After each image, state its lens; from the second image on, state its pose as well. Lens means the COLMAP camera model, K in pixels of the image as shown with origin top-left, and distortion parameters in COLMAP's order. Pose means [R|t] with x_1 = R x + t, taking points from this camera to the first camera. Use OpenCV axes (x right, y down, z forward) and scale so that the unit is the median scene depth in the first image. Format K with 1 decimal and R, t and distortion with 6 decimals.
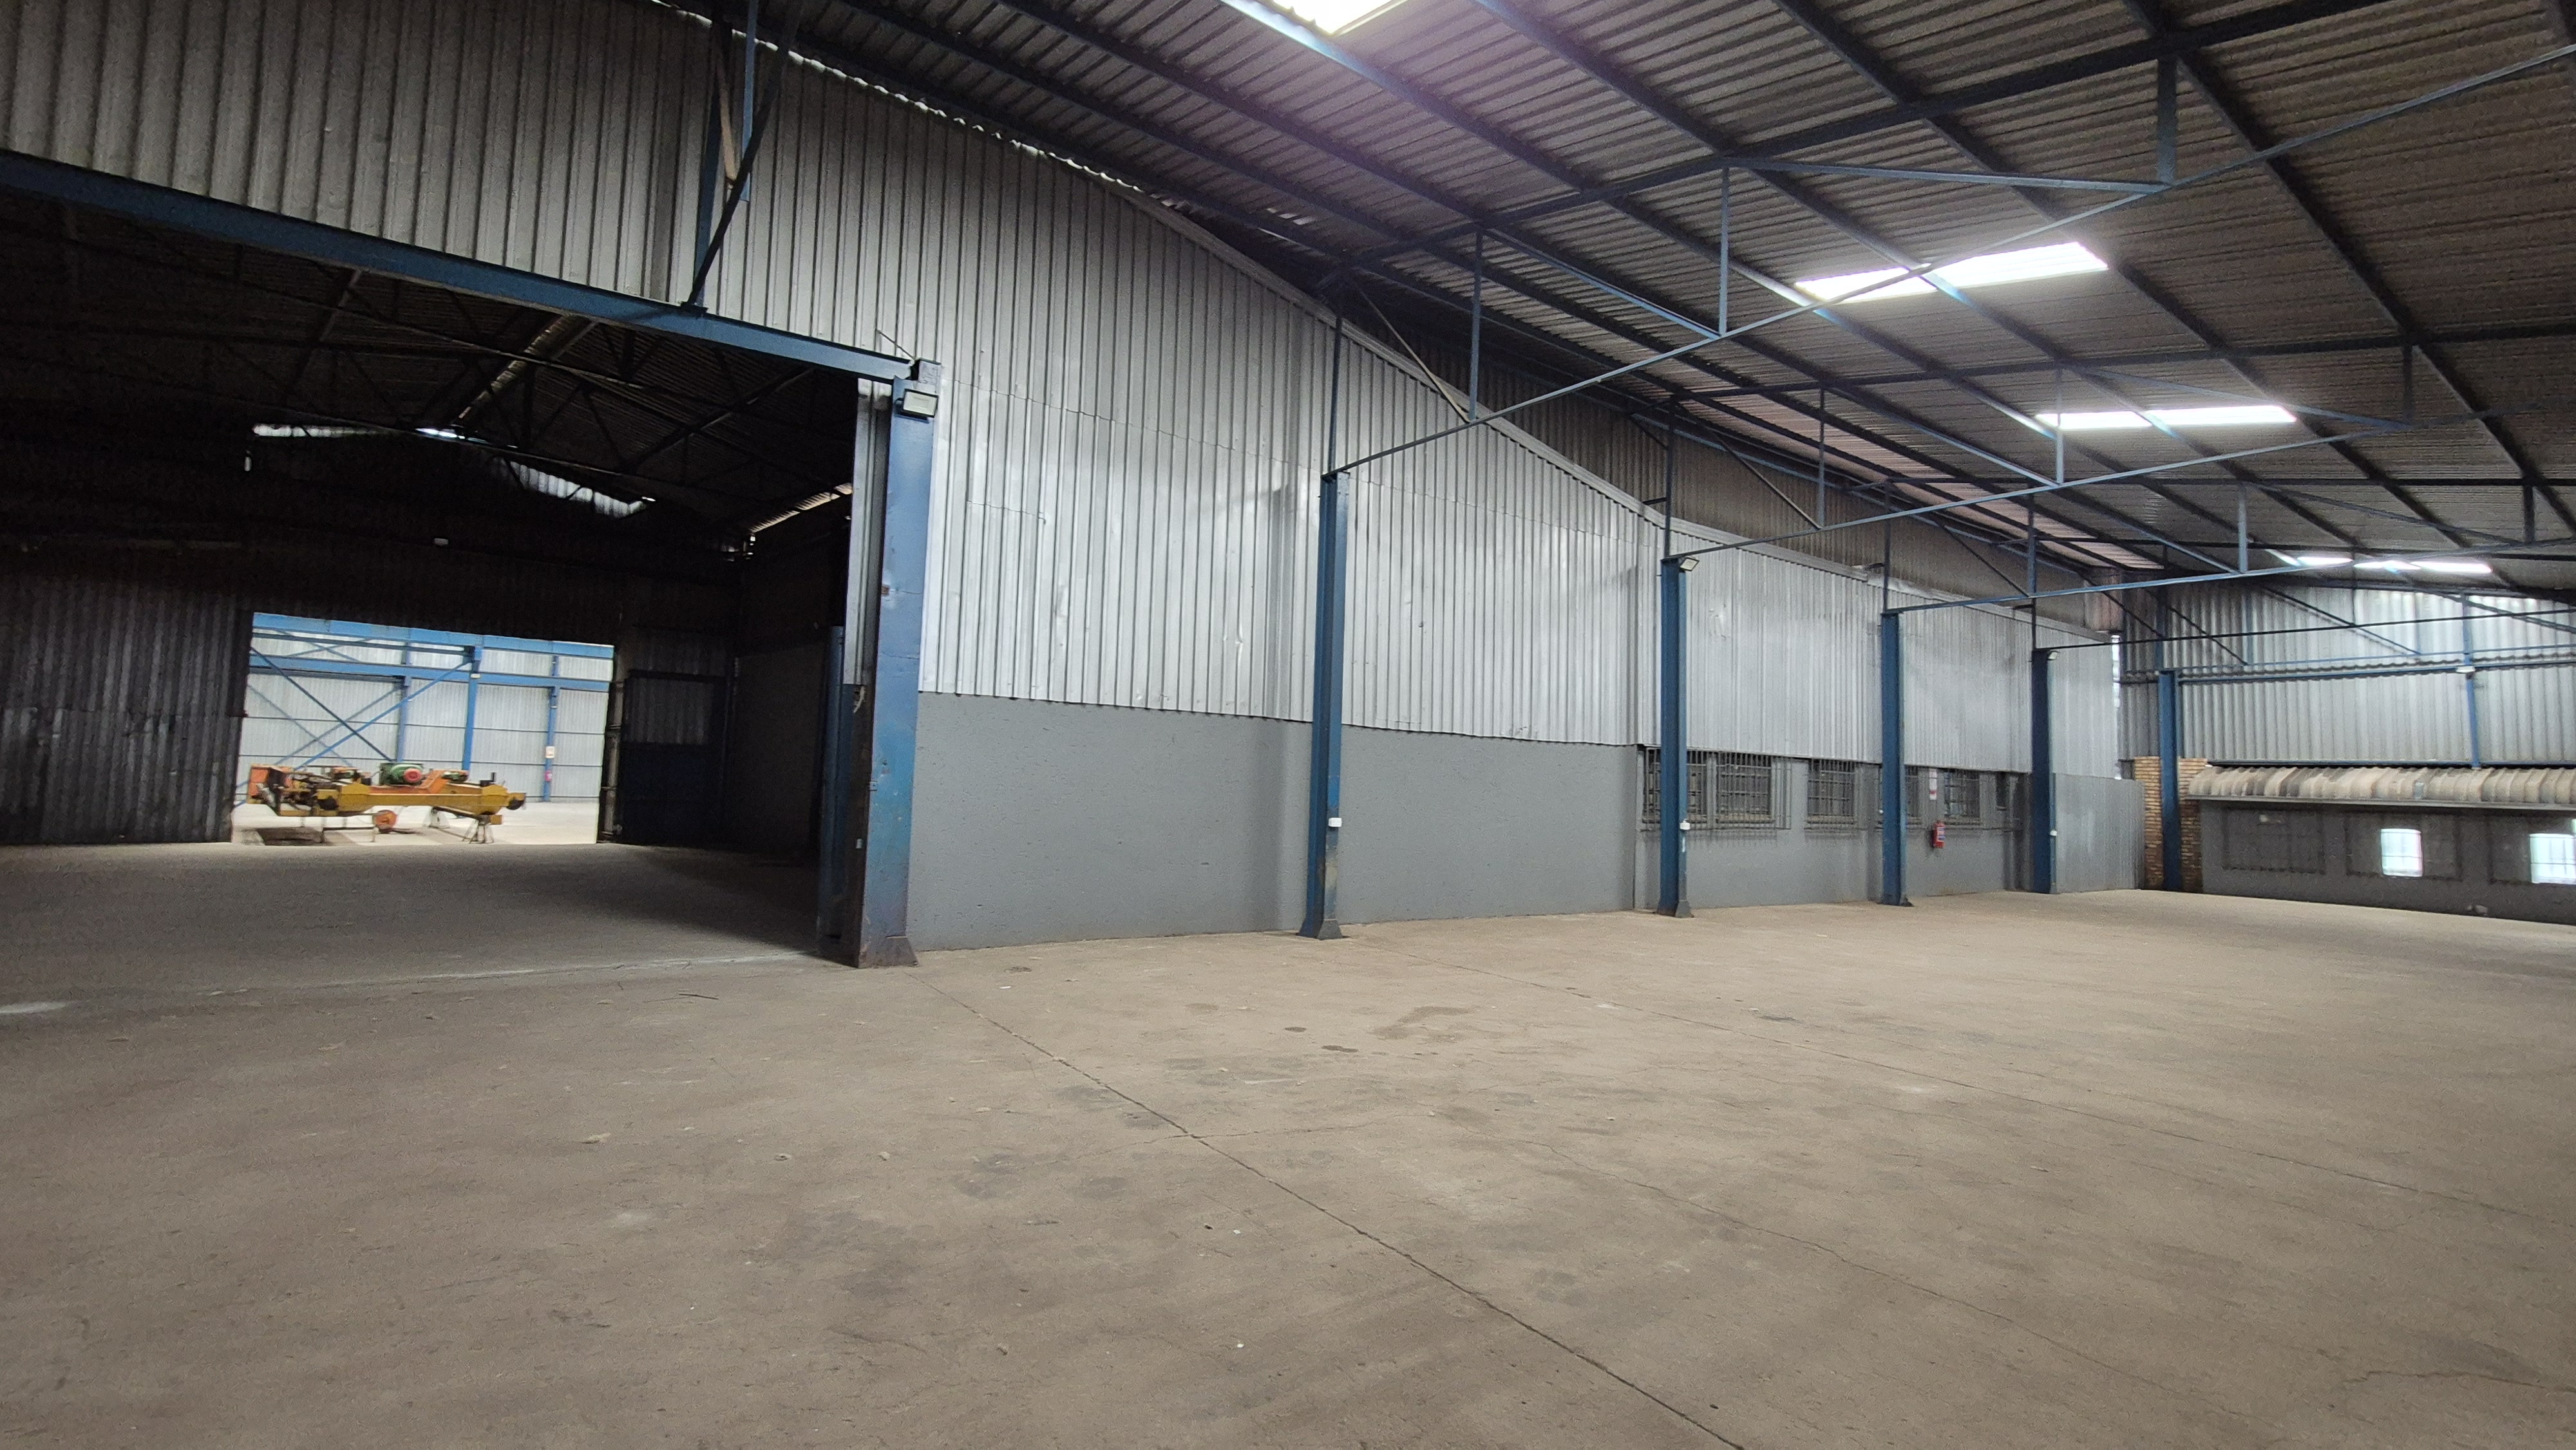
lens RADIAL K [[1075.2, 0, 1293.0], [0, 1075.2, 709.5], [0, 0, 1]] dist [-0.001565, 0.003111]
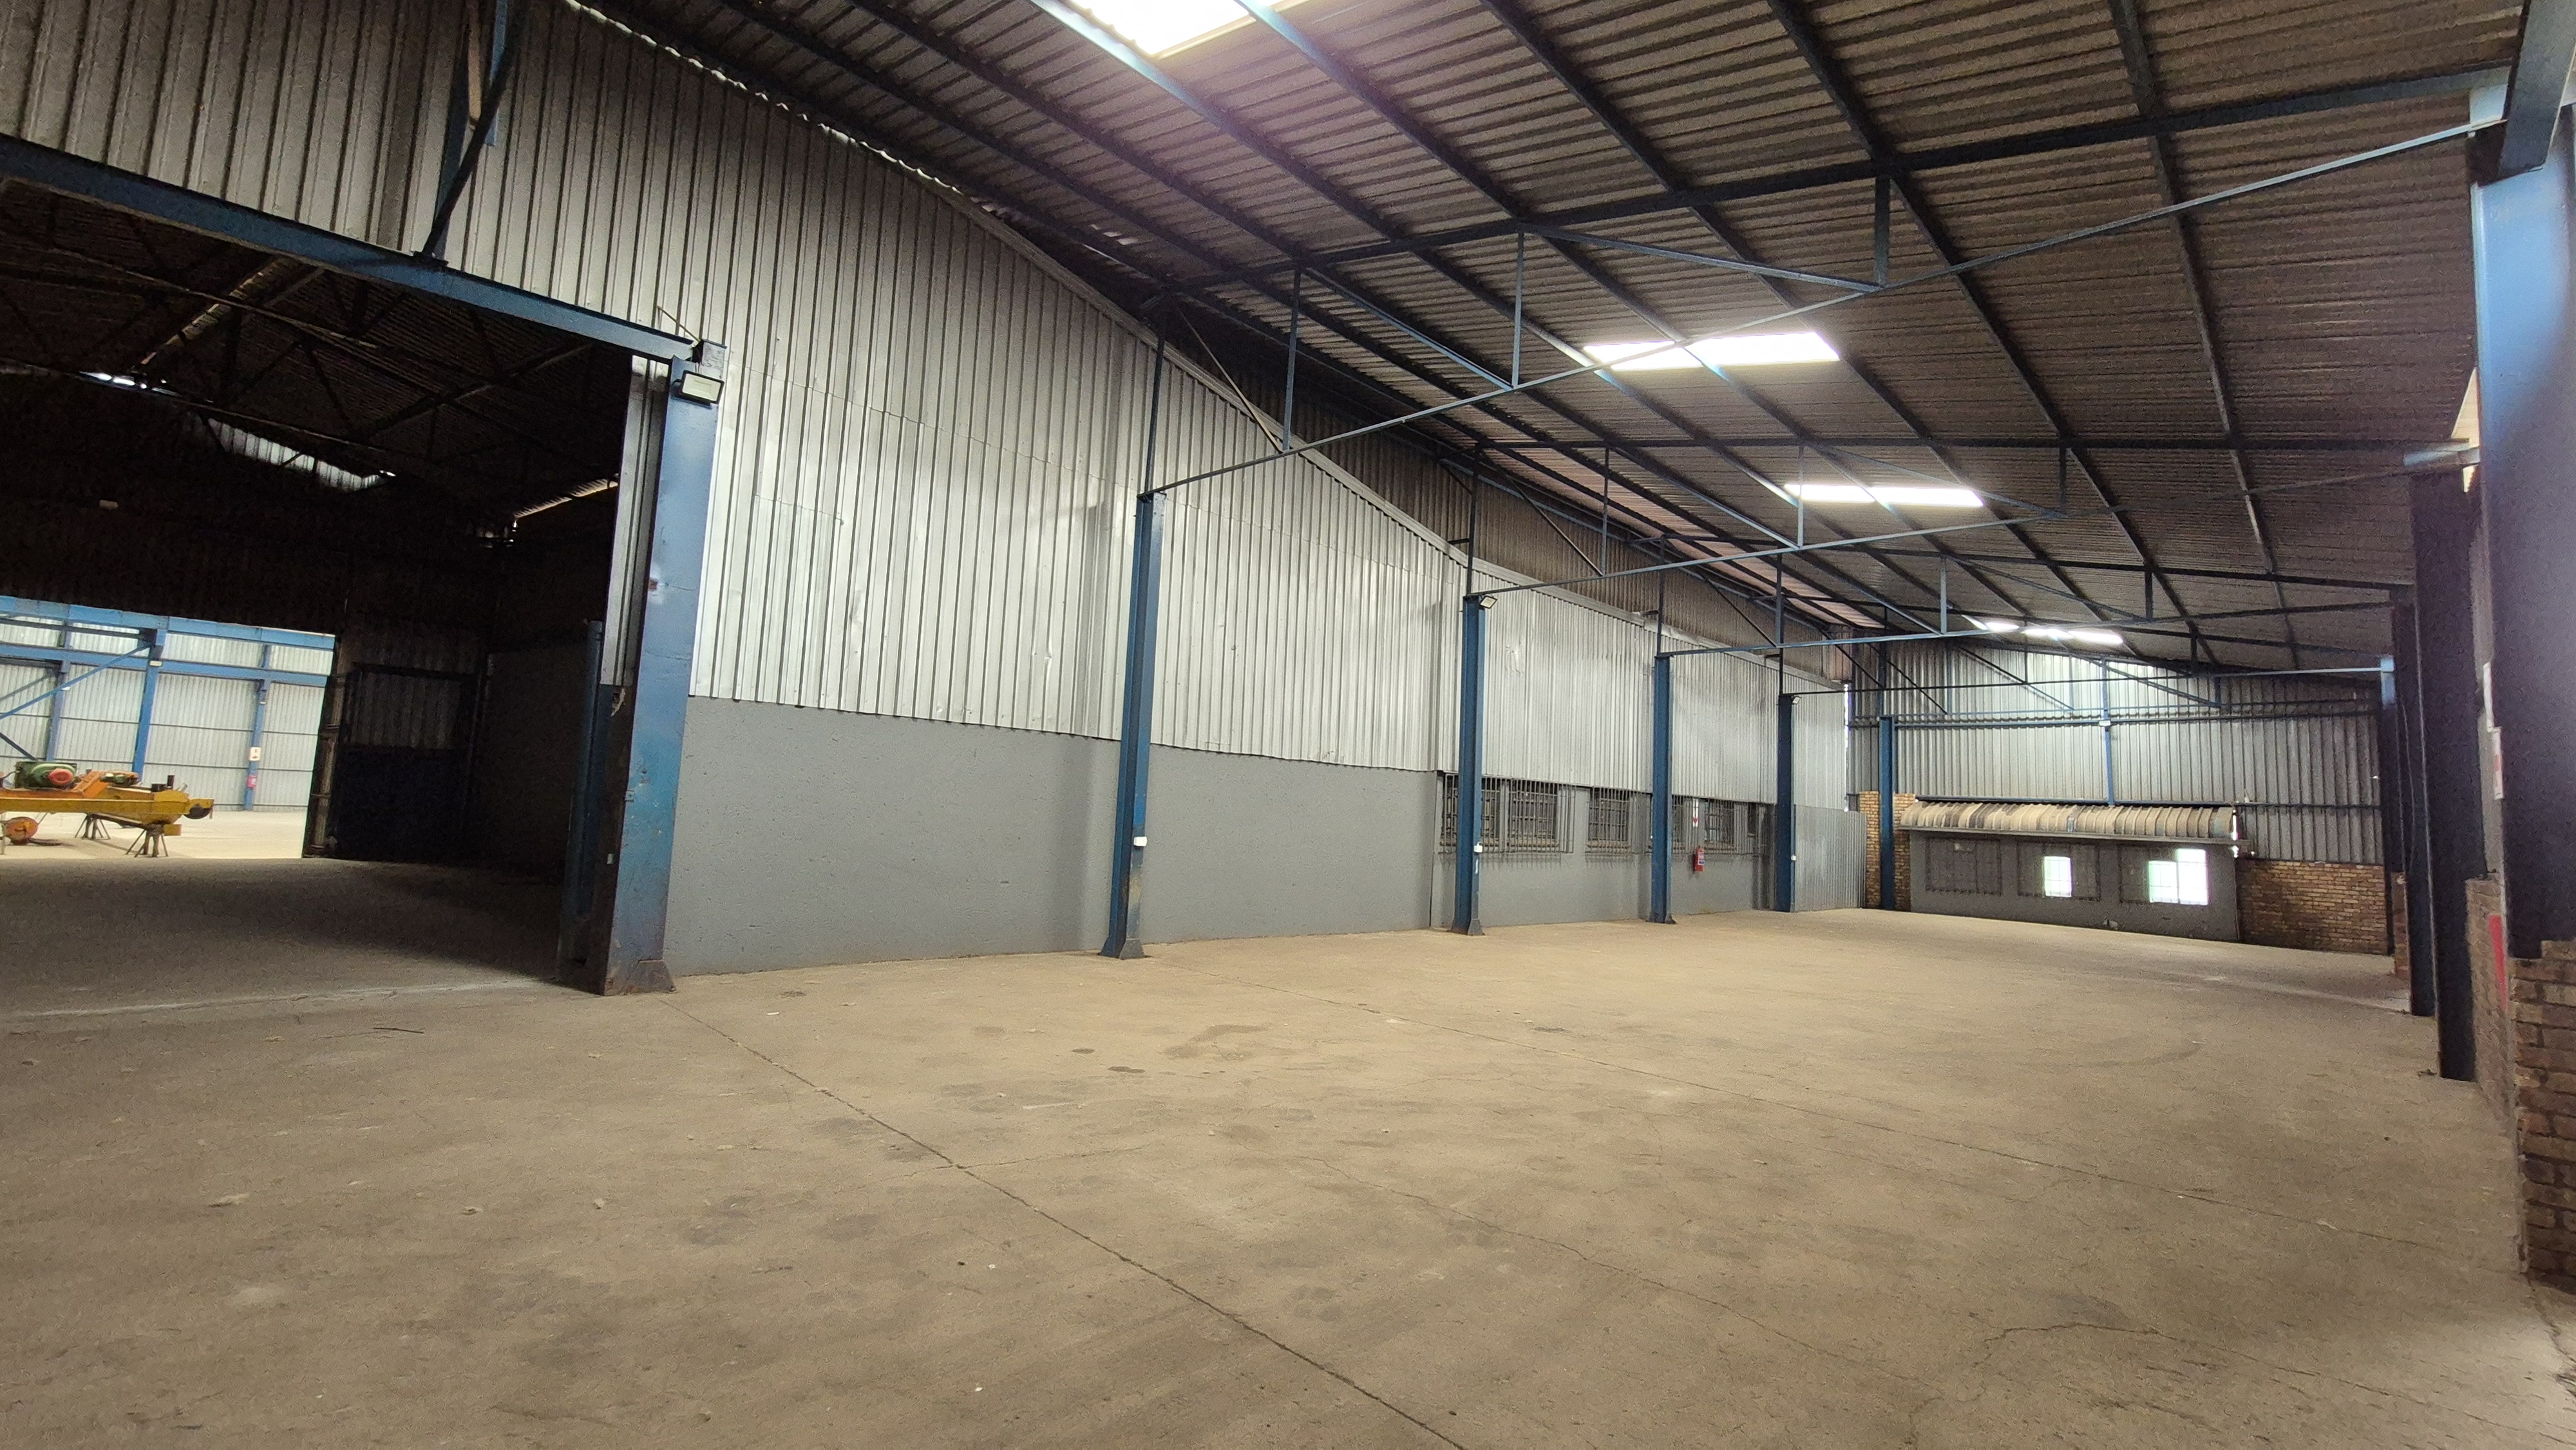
lens RADIAL K [[1054.9, 0, 1306.1], [0, 1054.9, 712.0], [0, 0, 1]] dist [0.000118, 0.000148]
pose [[0.983795, 0.031770, 0.176461, 0.013816], [-0.028324, 0.999356, -0.022010, 0.002145], [-0.177047, 0.016655, 0.984062, 0.006809]]
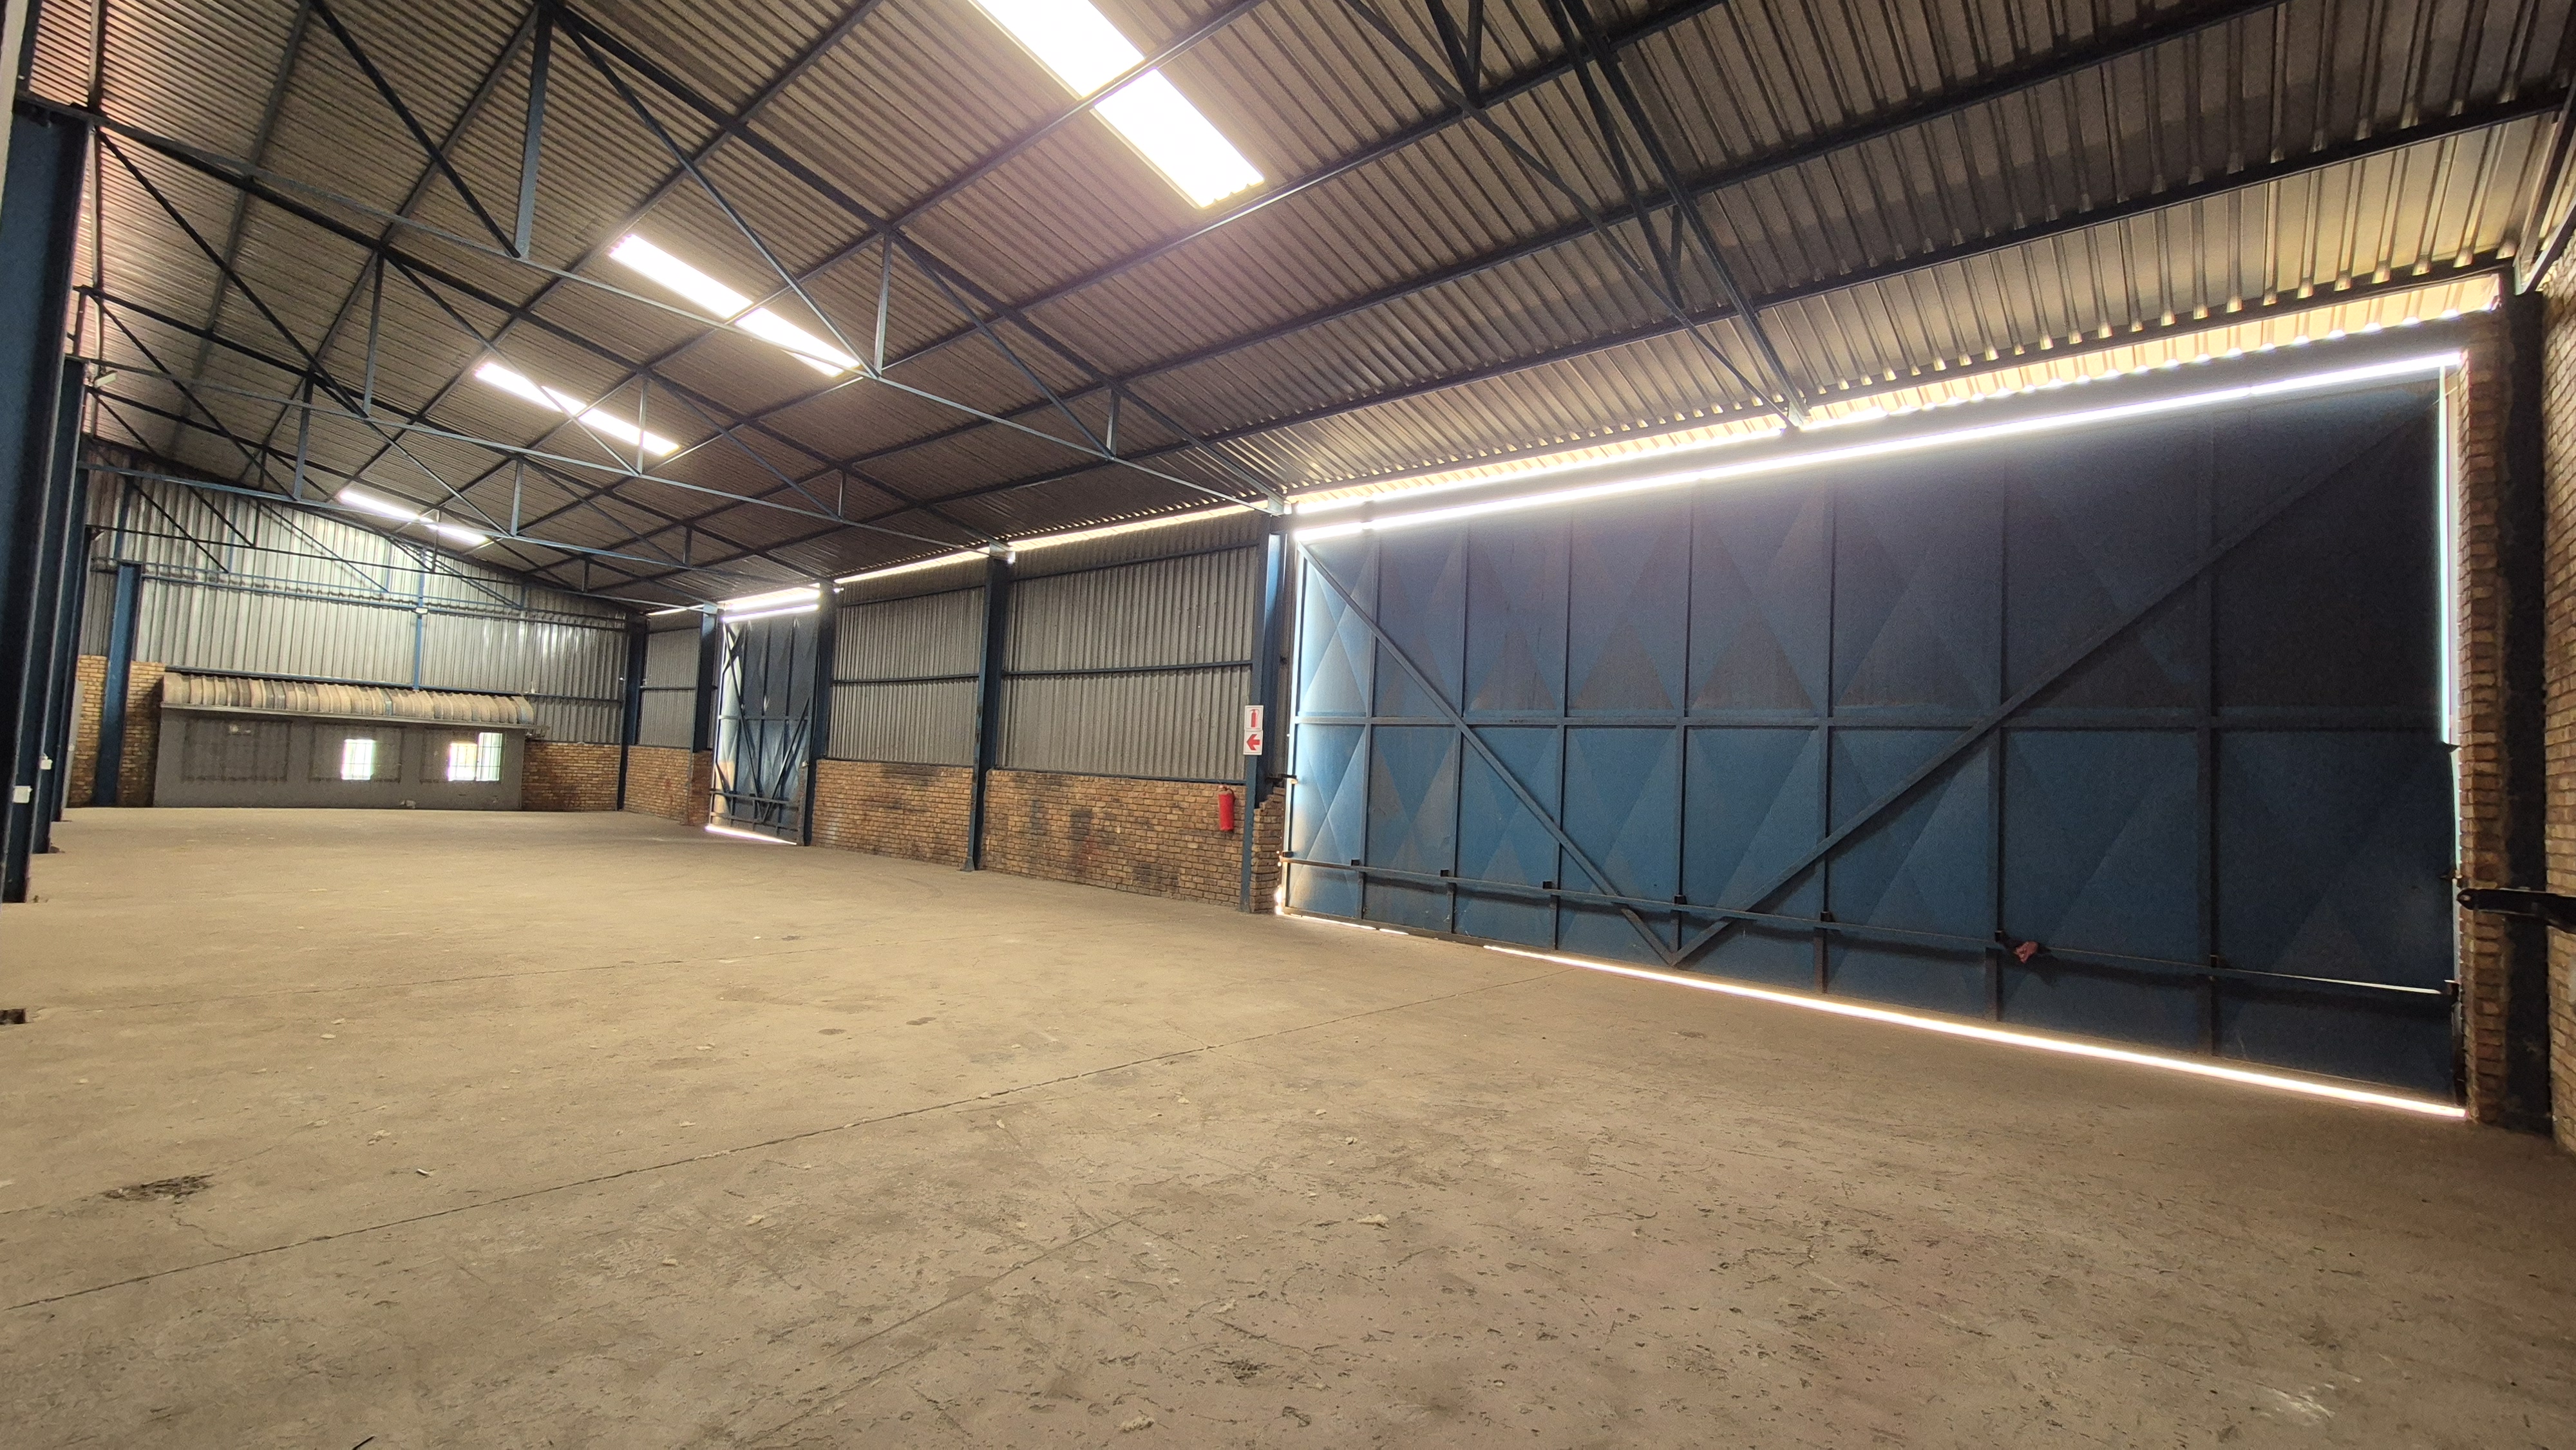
lens RADIAL K [[1075.2, 0, 1293.0], [0, 1075.2, 709.5], [0, 0, 1]] dist [-0.001565, 0.003111]
pose [[-0.224983, 0.015094, 0.974246, -0.610842], [-0.122298, 0.991535, -0.043604, 0.012035], [-0.966657, -0.128958, -0.221232, 0.537114]]
